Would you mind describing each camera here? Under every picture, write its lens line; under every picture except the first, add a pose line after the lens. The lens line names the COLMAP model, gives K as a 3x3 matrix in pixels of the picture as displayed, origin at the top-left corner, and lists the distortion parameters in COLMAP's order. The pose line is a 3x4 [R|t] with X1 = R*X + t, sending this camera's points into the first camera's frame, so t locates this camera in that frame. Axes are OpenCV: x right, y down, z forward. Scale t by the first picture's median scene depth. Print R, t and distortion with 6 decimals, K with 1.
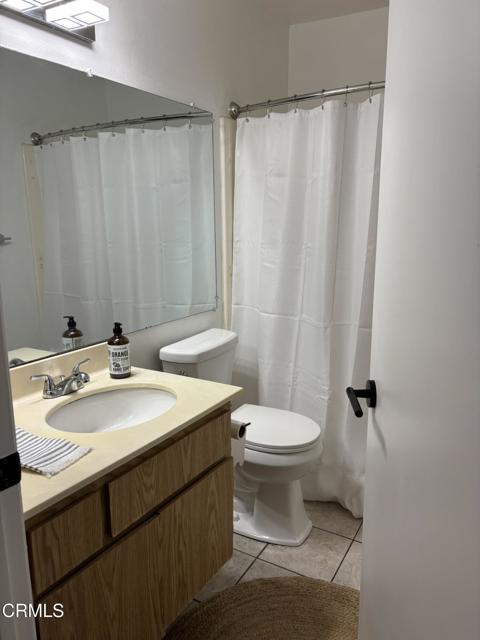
lens RADIAL K [[490.0, 0, 240.0], [0, 490.0, 320.0], [0, 0, 1]] dist [0.001903, 0.000435]
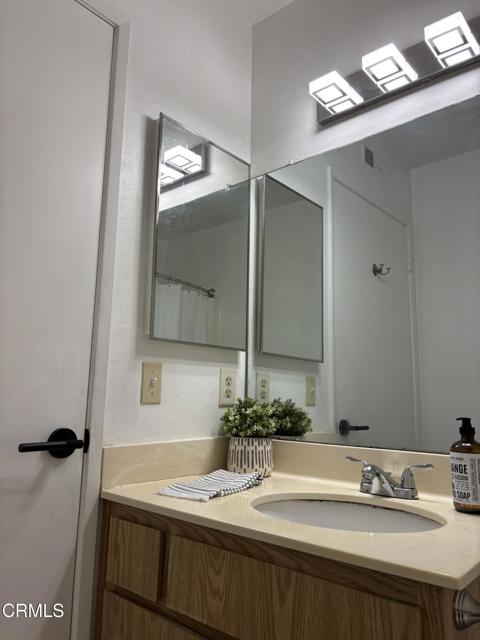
lens RADIAL K [[490.0, 0, 240.0], [0, 490.0, 320.0], [0, 0, 1]] dist [0.001903, 0.000435]
pose [[-0.140543, -0.162377, -0.976669, 0.591616], [-0.252330, 0.959759, -0.123255, 0.034849], [0.957380, 0.229120, -0.175860, 1.075681]]
